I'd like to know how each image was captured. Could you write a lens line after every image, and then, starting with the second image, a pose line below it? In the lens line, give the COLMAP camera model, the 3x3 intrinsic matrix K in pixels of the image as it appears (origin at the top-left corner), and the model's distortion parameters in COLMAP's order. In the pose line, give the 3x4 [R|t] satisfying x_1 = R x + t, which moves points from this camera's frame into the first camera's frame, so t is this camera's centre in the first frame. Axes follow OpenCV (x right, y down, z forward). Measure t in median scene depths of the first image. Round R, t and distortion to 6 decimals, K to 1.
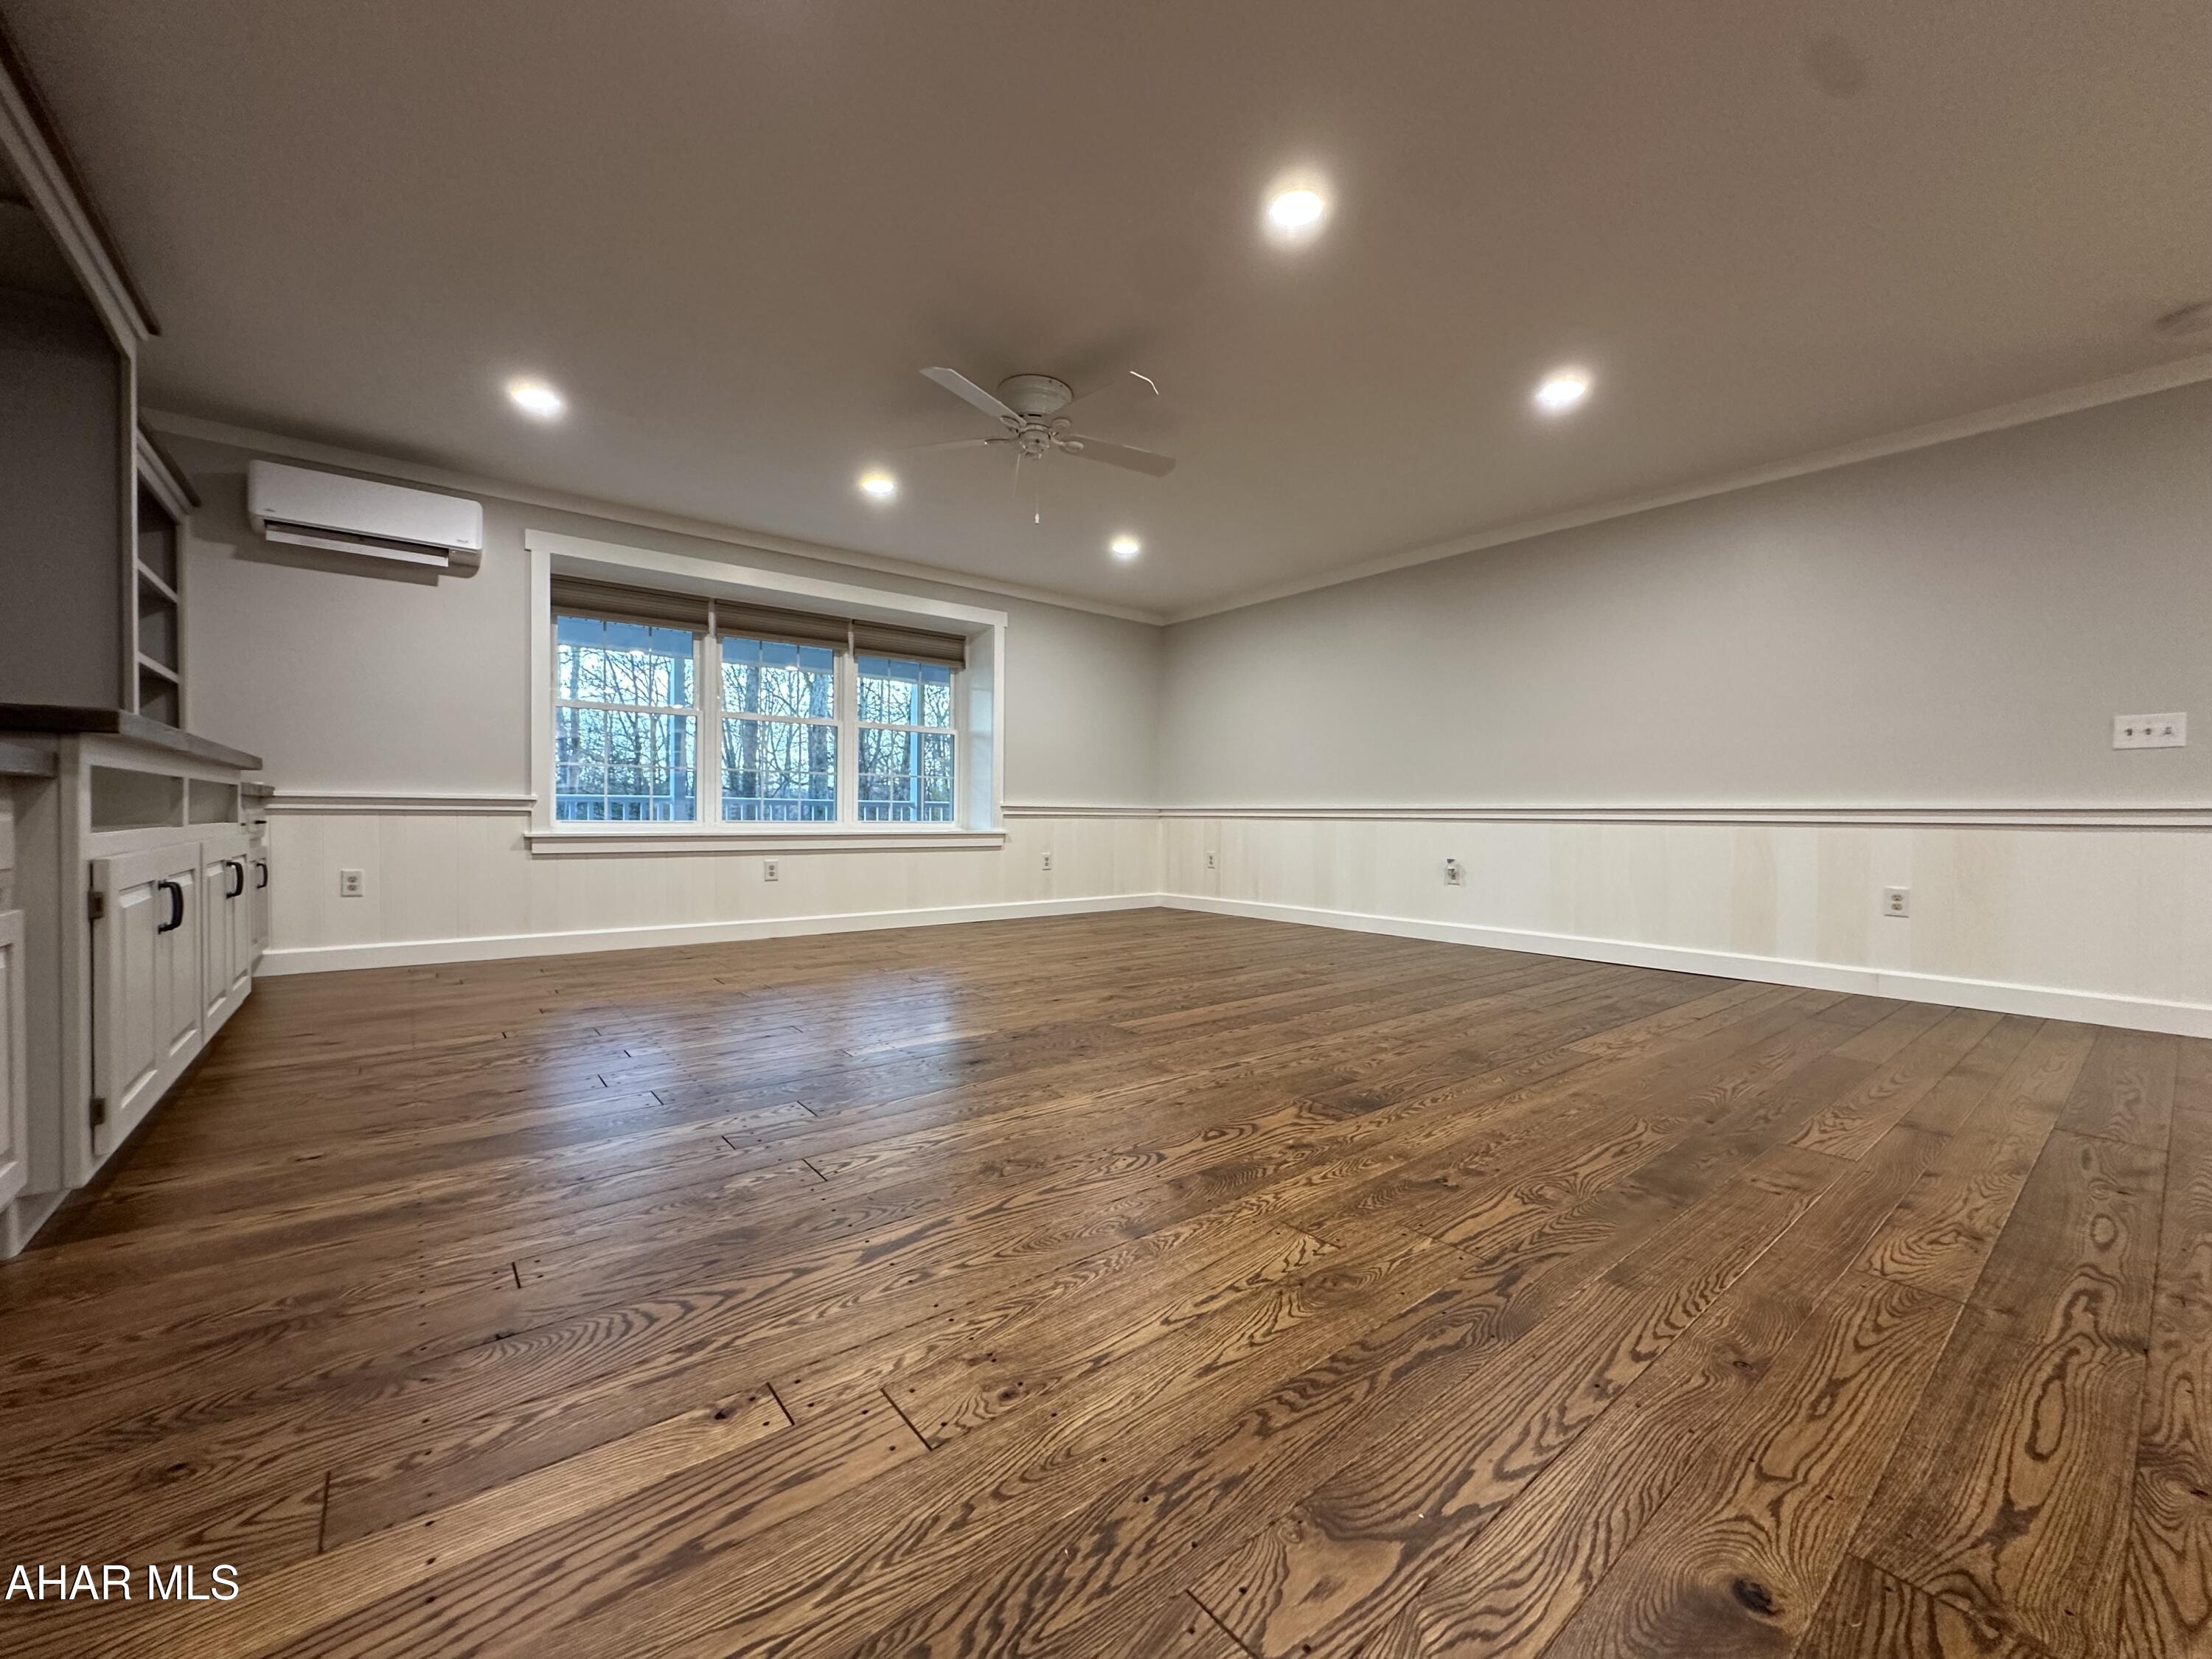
lens RADIAL K [[879.7, 0, 1104.8], [0, 879.7, 827.0], [0, 0, 1]] dist [-0.002157, 0.000295]
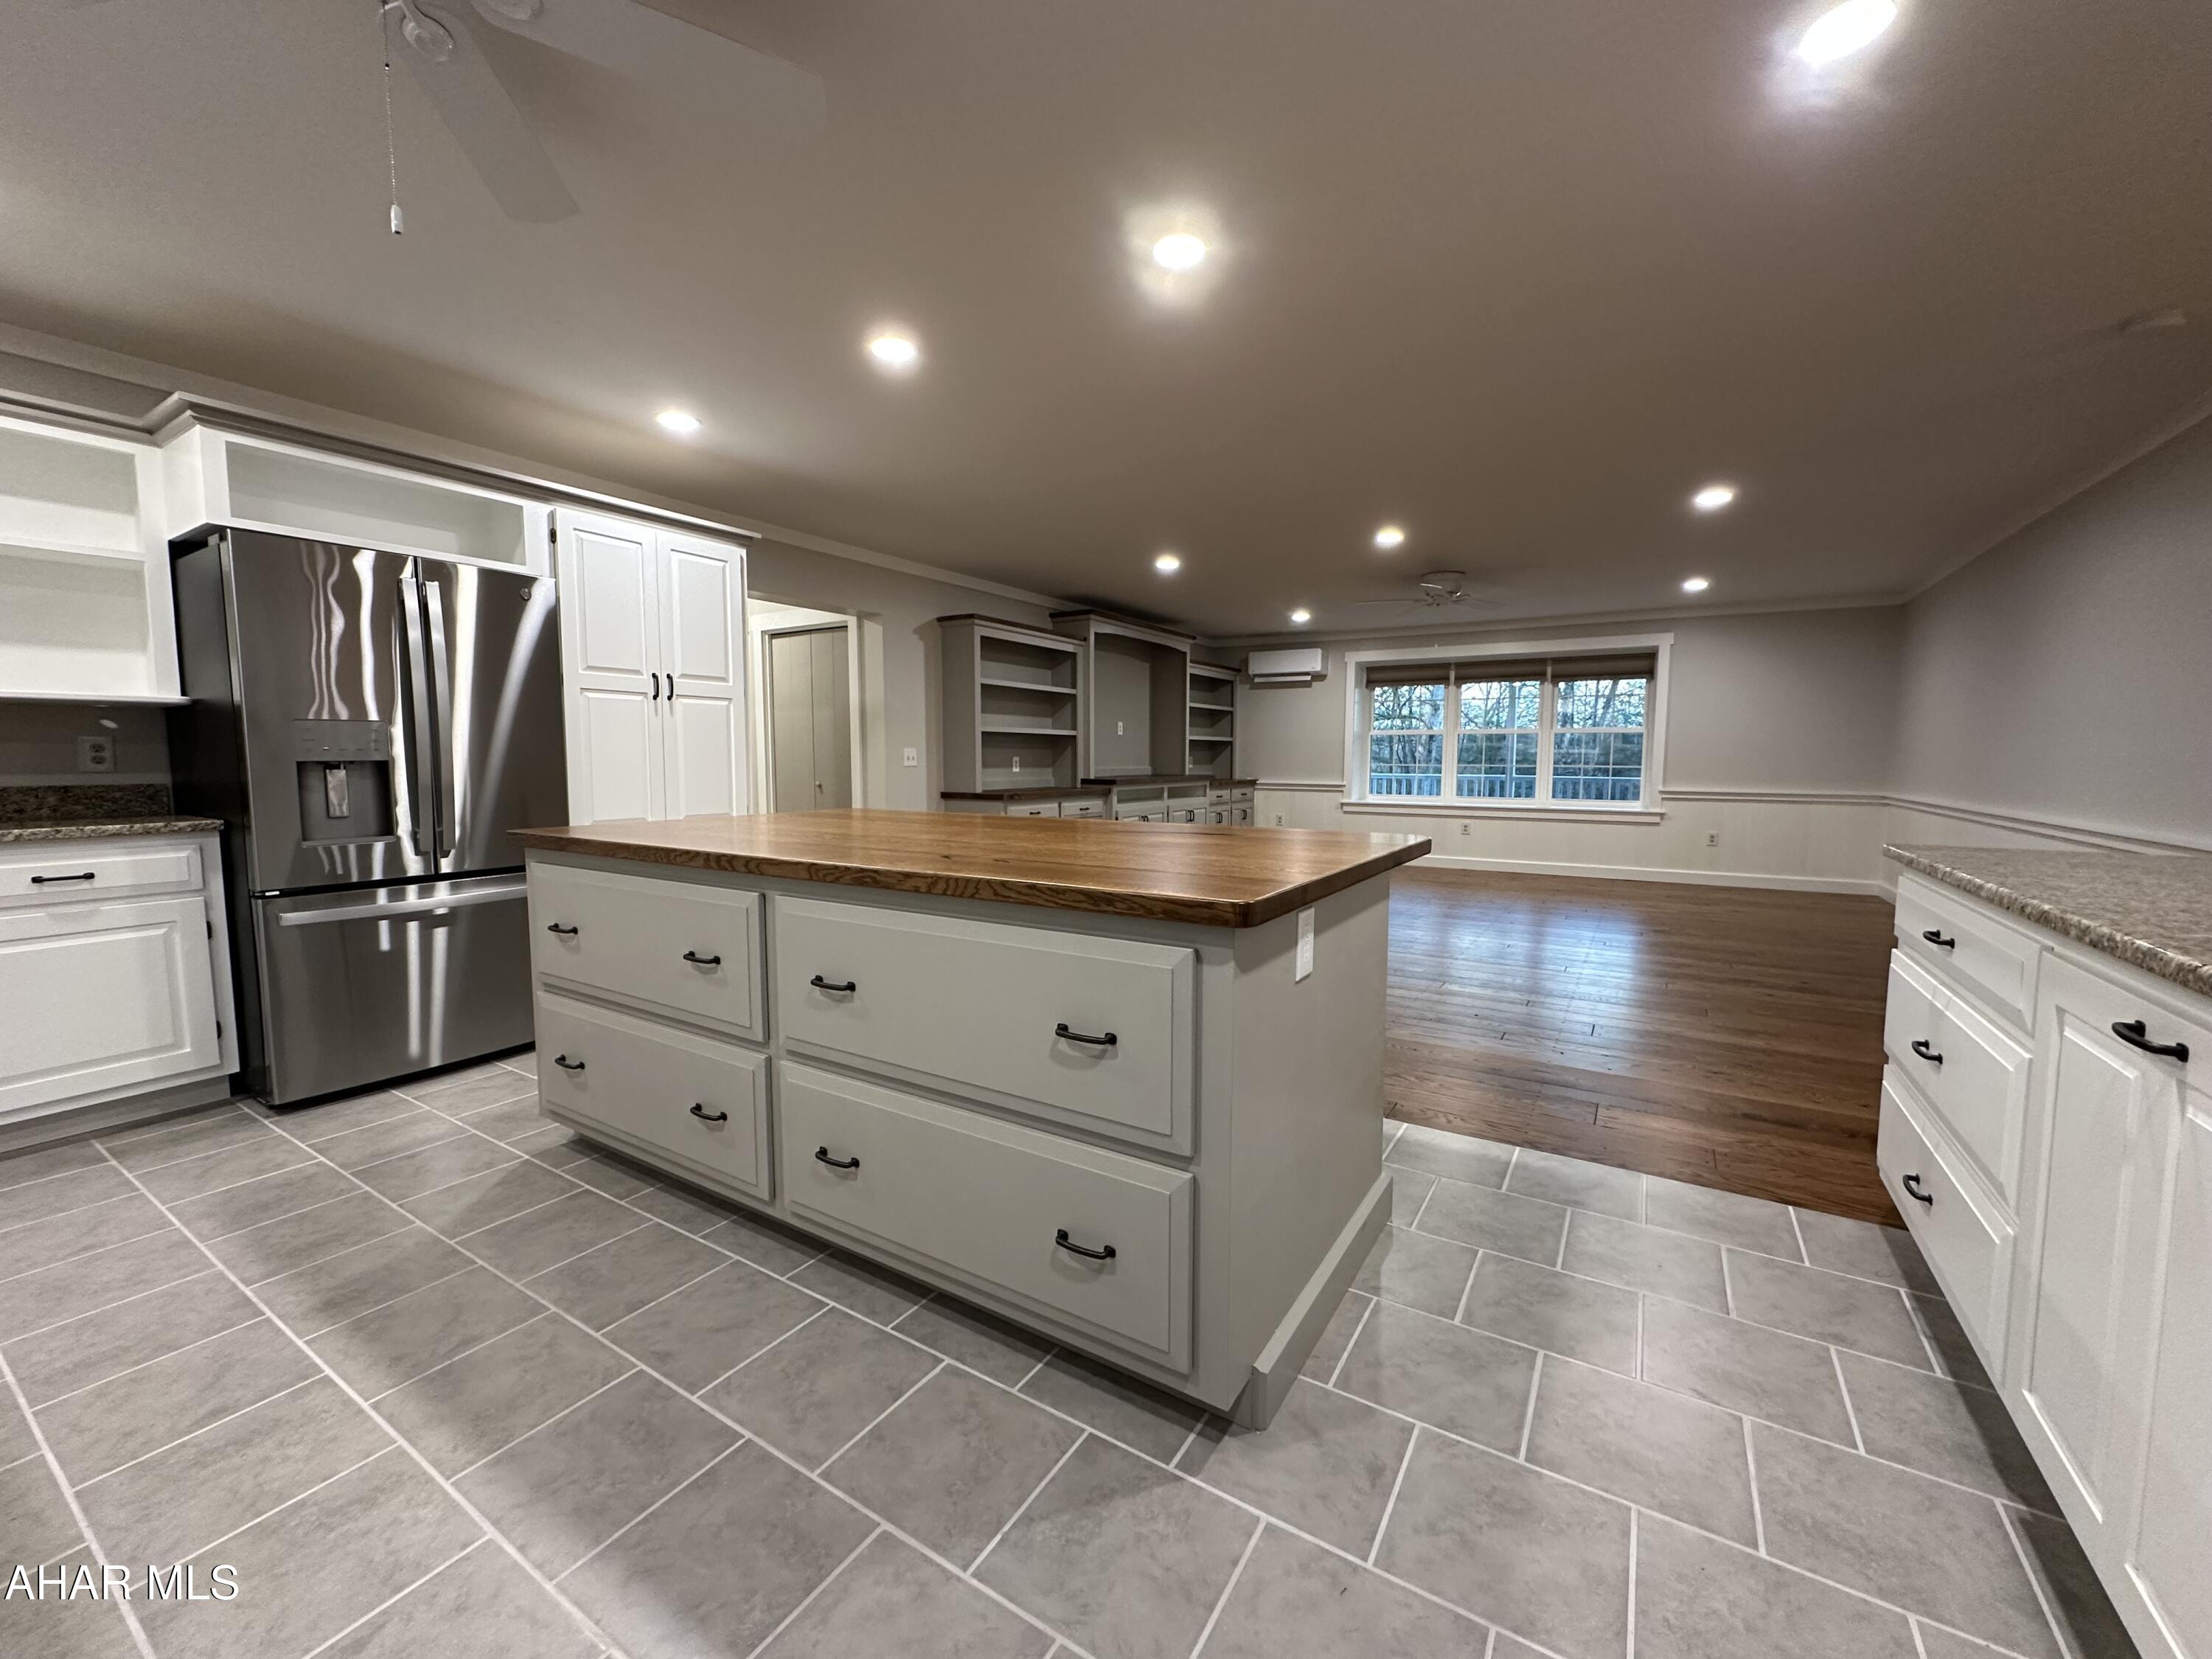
lens RADIAL K [[879.7, 0, 1104.8], [0, 879.7, 827.0], [0, 0, 1]] dist [-0.002157, 0.000295]
pose [[0.330777, 0.070064, -0.941104, 2.420578], [-0.013693, 0.997491, 0.069450, -0.147927], [0.943610, -0.010086, 0.330906, -0.462391]]
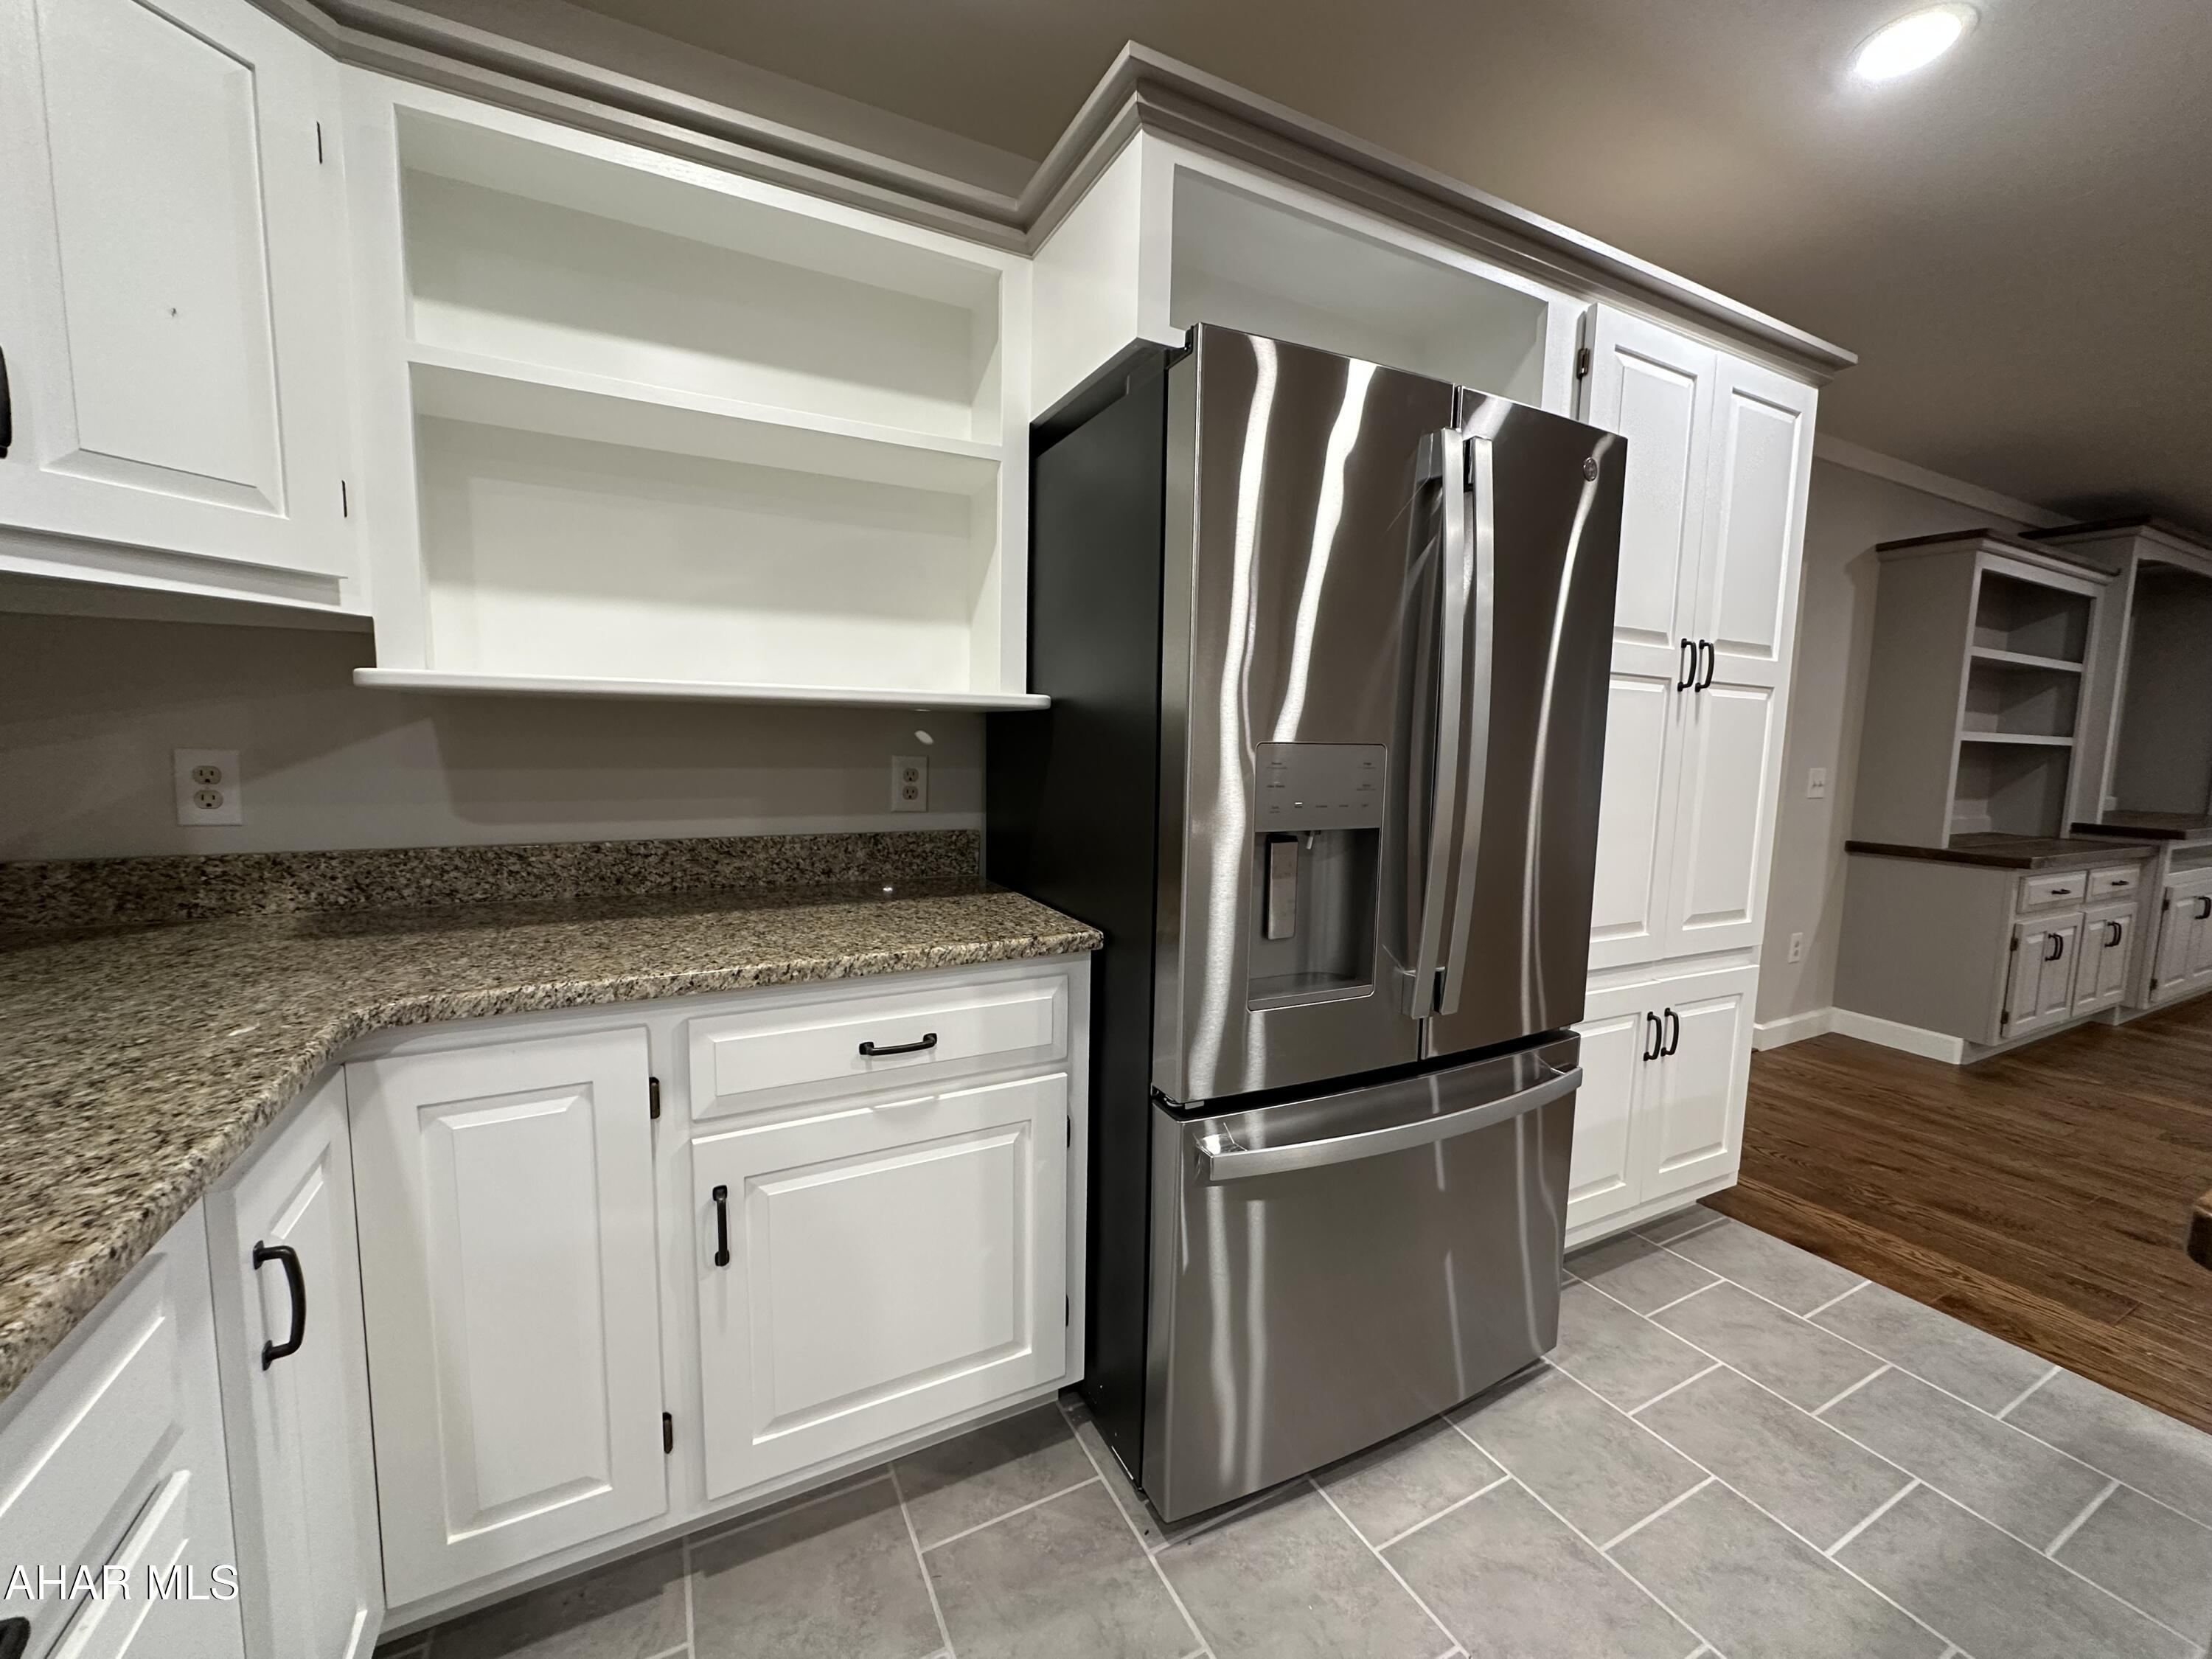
lens RADIAL K [[878.5, 0, 1104.1], [0, 878.5, 826.3], [0, 0, 1]] dist [-0.003178, 0.000116]
pose [[-0.196706, 0.088461, -0.976464, 1.415609], [-0.038144, 0.994477, 0.097777, -0.197971], [0.979720, 0.056480, -0.192245, -1.141030]]
